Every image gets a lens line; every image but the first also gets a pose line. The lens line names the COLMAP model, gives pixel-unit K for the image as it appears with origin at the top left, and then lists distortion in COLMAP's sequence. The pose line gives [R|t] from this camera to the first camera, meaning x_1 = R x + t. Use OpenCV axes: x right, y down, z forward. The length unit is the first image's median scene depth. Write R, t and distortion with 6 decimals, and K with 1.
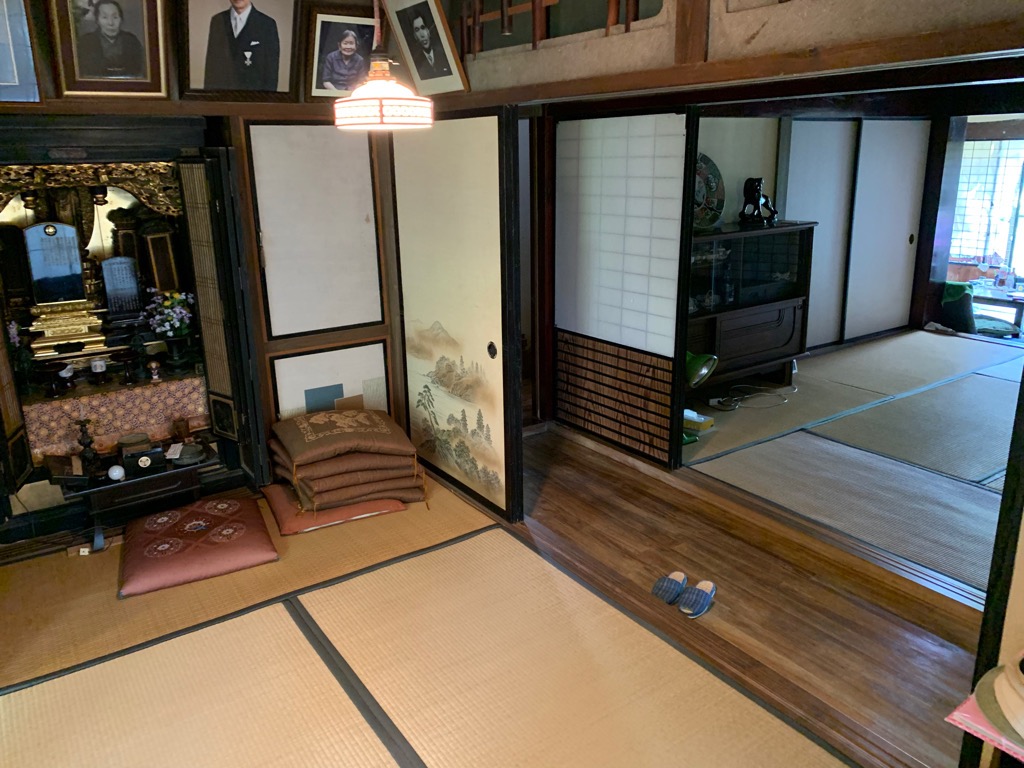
lens RADIAL K [[786.5, 0, 512.6], [0, 786.5, 378.8], [0, 0, 1]] dist [-0.007917, -0.009448]
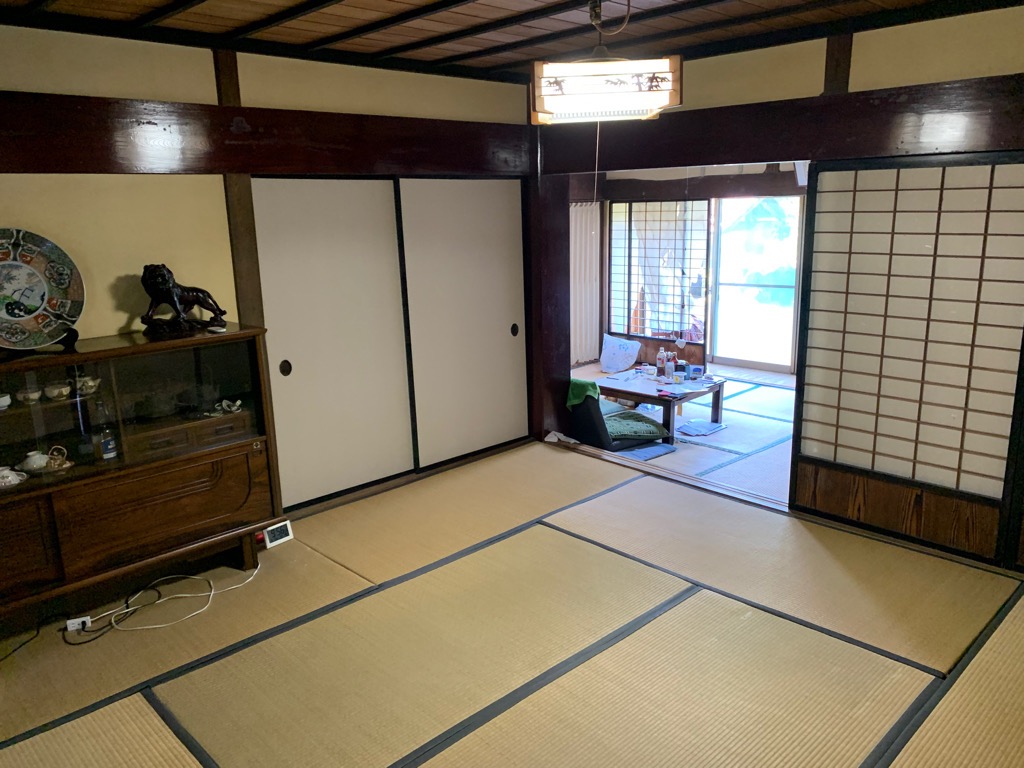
lens RADIAL K [[786.5, 0, 510.6], [0, 786.5, 388.7], [0, 0, 1]] dist [-0.007917, -0.009448]
pose [[0.984228, -0.042617, 0.171694, 0.344975], [0.052546, 0.997173, -0.053706, -0.072420], [-0.168920, 0.061881, 0.983685, 0.221723]]
